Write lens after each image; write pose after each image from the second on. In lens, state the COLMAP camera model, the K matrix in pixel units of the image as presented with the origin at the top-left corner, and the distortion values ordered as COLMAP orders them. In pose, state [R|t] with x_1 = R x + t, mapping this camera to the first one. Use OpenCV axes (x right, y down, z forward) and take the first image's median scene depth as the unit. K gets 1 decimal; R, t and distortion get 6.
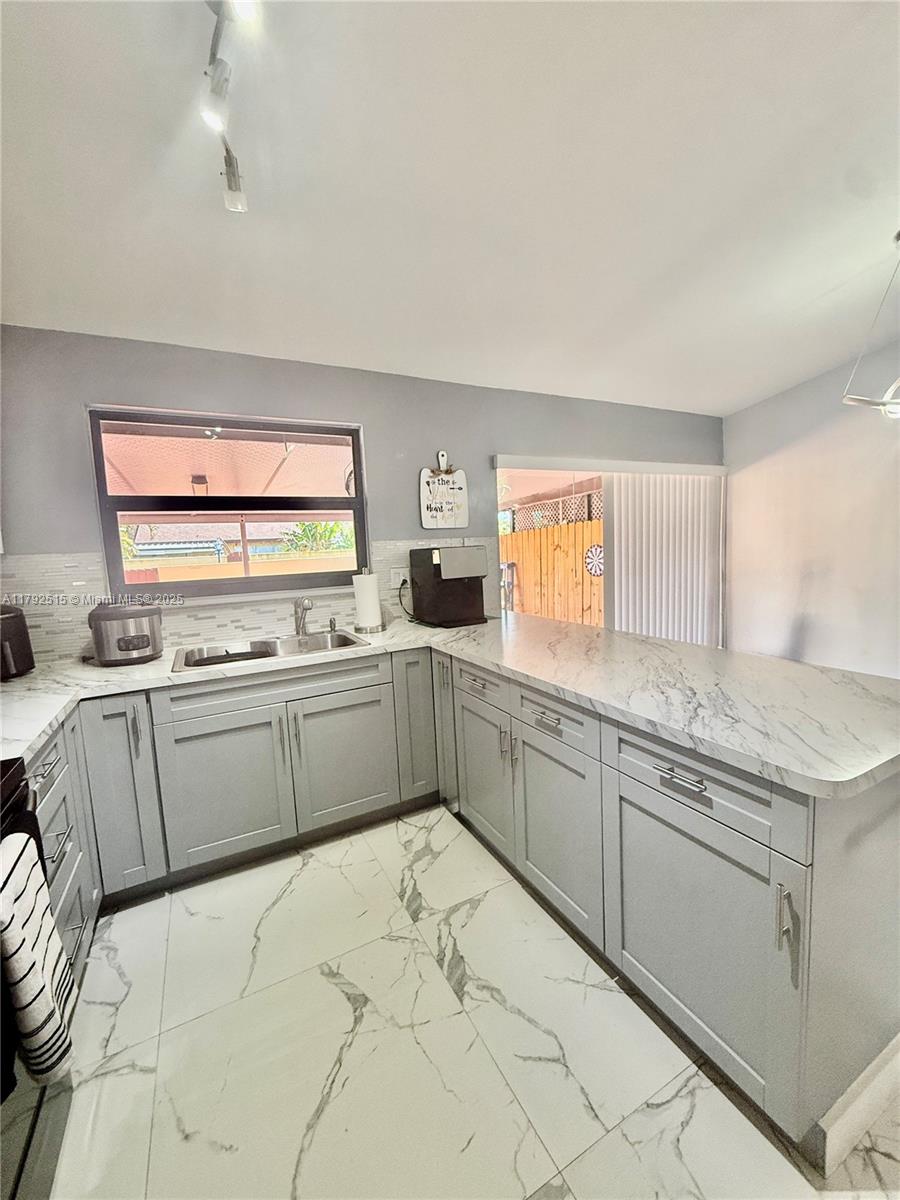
lens RADIAL K [[478.0, 0, 450.1], [0, 478.0, 599.2], [0, 0, 1]] dist [-0.001463, 0.000469]
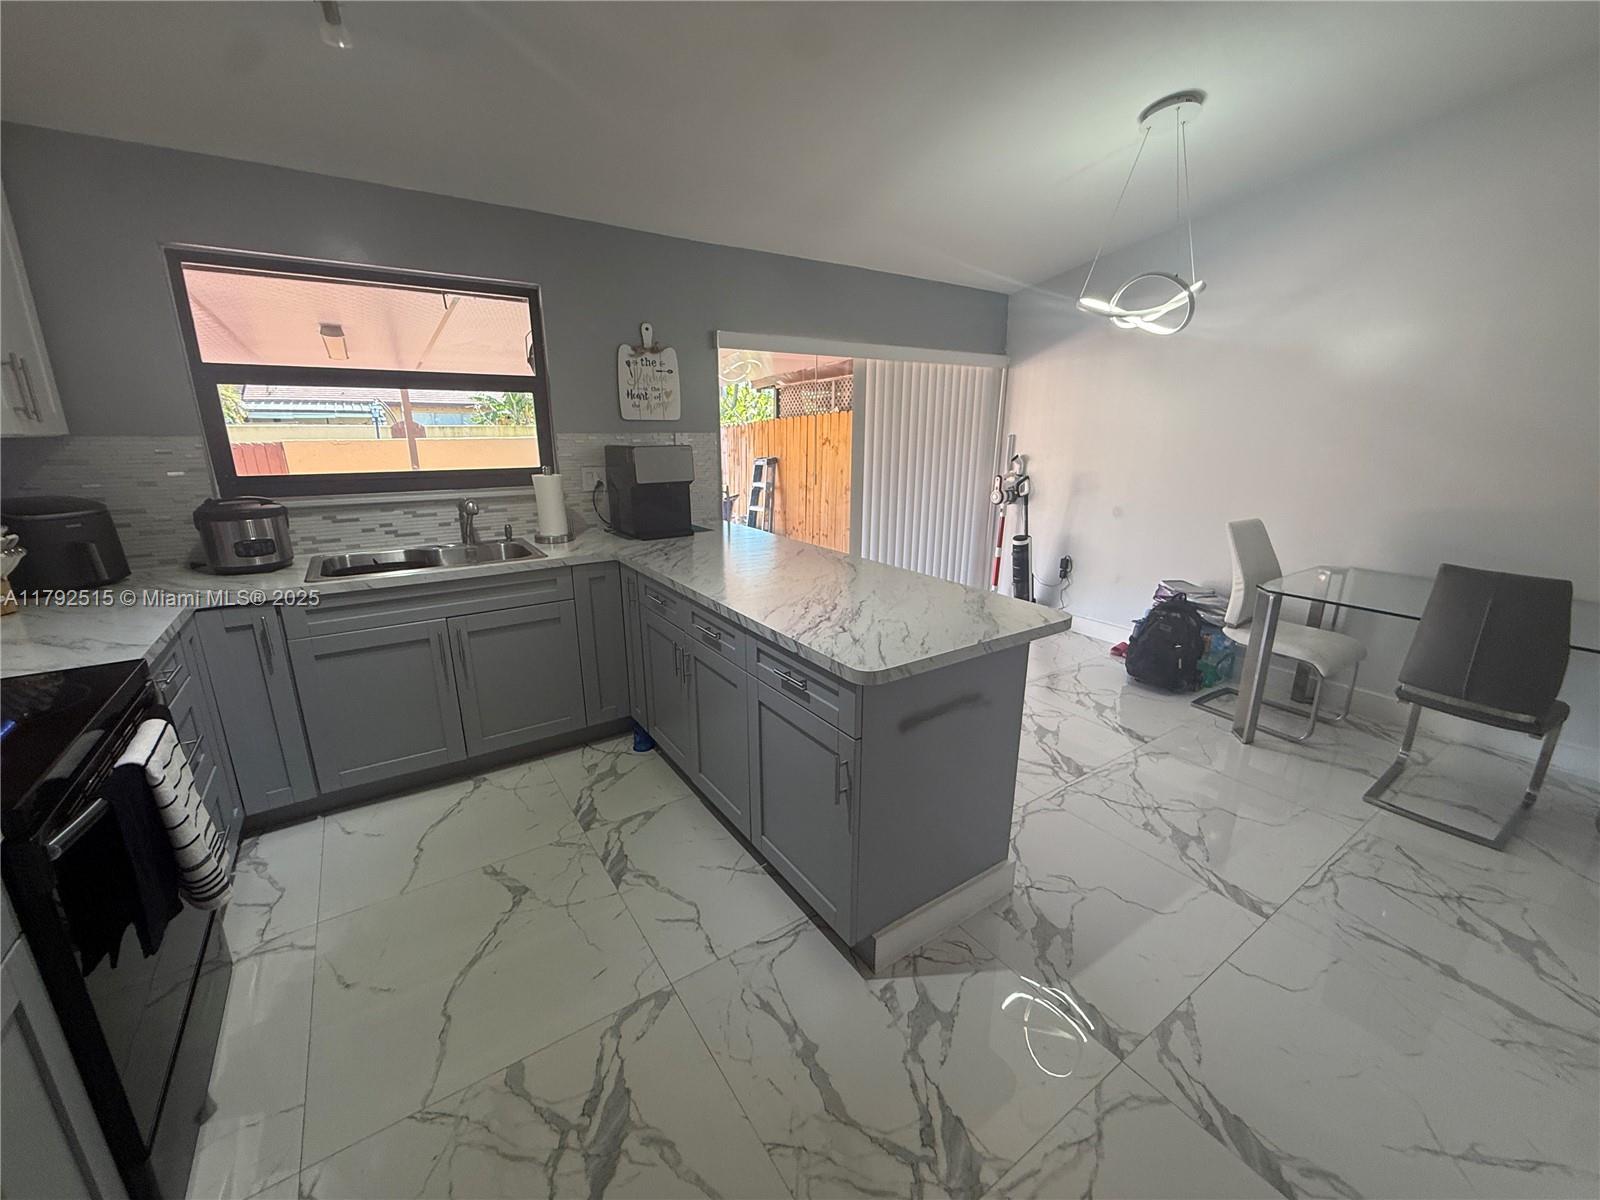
lens RADIAL K [[637.4, 0, 798.1], [0, 637.4, 600.0], [0, 0, 1]] dist [-0.001463, 0.000469]
pose [[0.992480, 0.016071, 0.121349, 0.167793], [-0.034618, 0.987725, 0.152316, -0.024278], [-0.117411, -0.155372, 0.980854, -0.250718]]
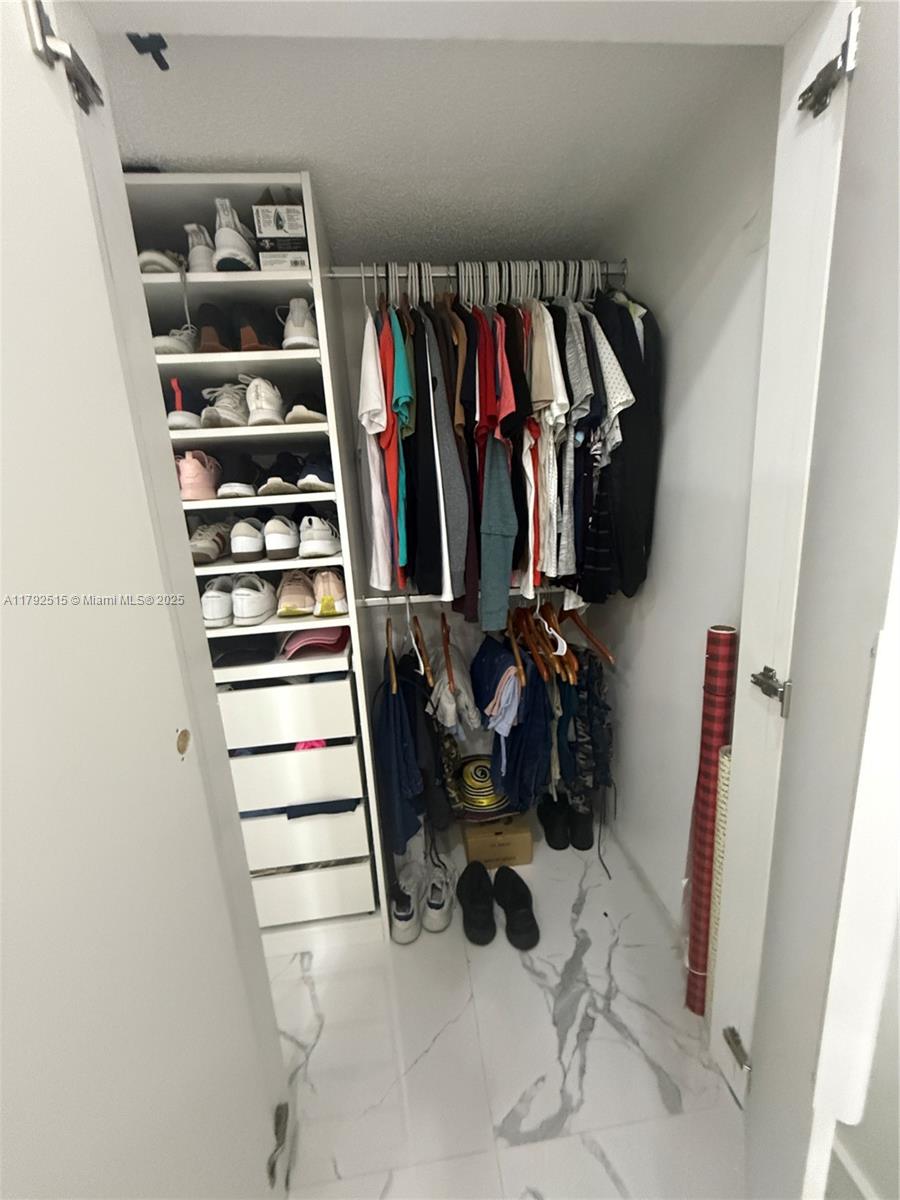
lens RADIAL K [[478.0, 0, 451.2], [0, 478.0, 598.5], [0, 0, 1]] dist [-0.001463, 0.000469]
pose [[-0.927071, 0.015409, 0.374569, -0.030799], [0.137380, 0.943613, 0.301201, -0.068734], [-0.348807, 0.330693, -0.876913, 0.744163]]
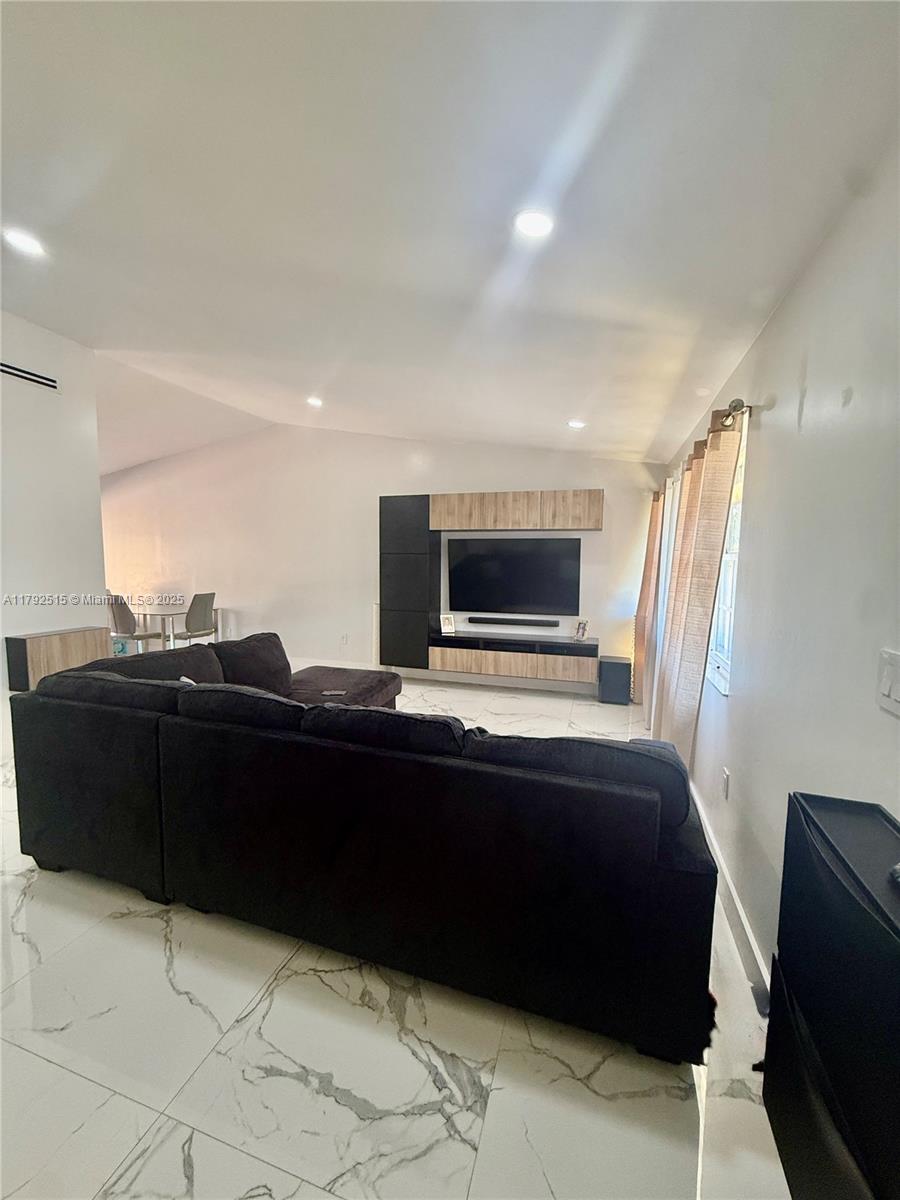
lens RADIAL K [[478.0, 0, 451.2], [0, 478.0, 598.6], [0, 0, 1]] dist [-0.001463, 0.000469]
pose [[0.706856, -0.003223, 0.707351, -0.391515], [0.032886, 0.999058, -0.028311, -0.005392], [-0.706593, 0.043273, 0.706296, -0.132649]]
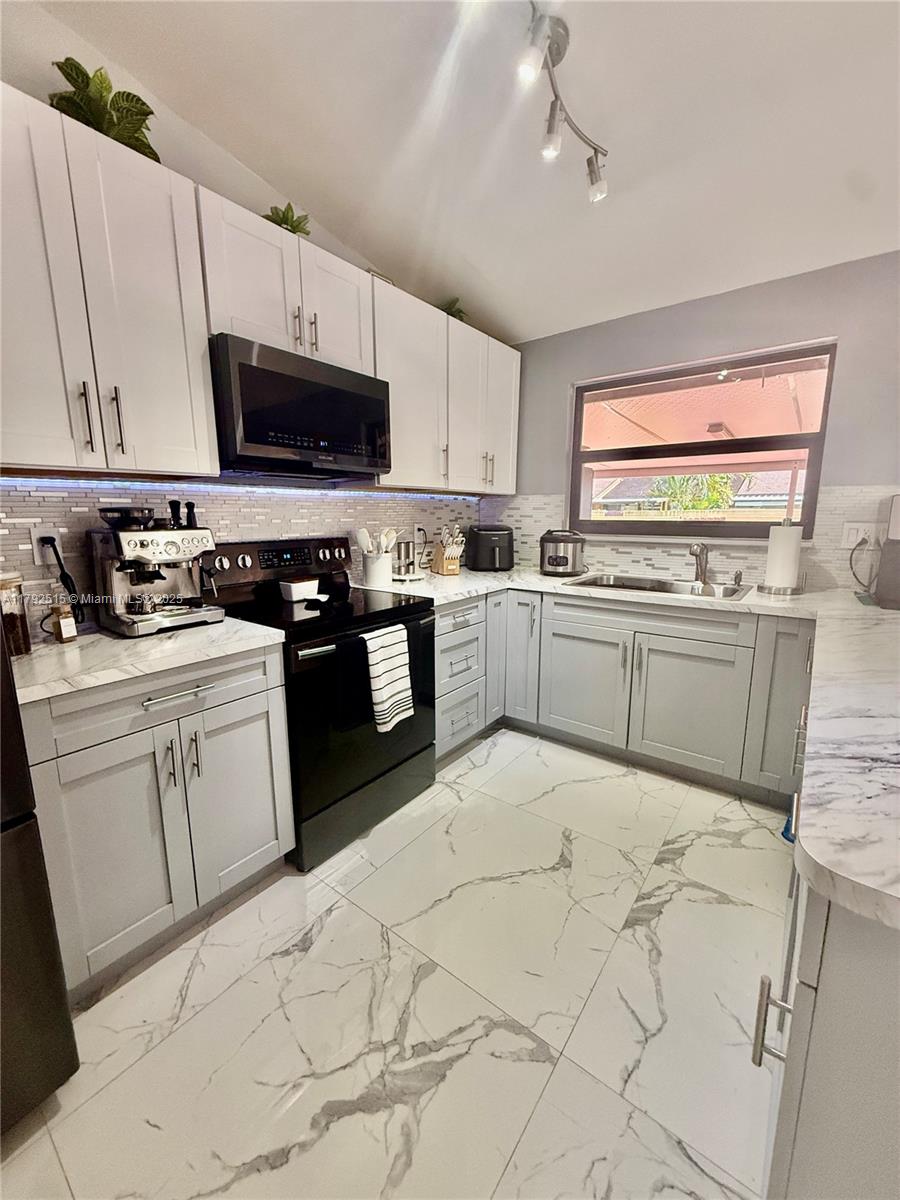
lens RADIAL K [[478.0, 0, 451.4], [0, 478.0, 599.4], [0, 0, 1]] dist [-0.001463, 0.000469]
pose [[0.423156, 0.204397, -0.882701, 0.439818], [-0.116329, 0.978416, 0.170793, 0.000592], [0.898558, 0.030412, 0.437800, 0.122704]]
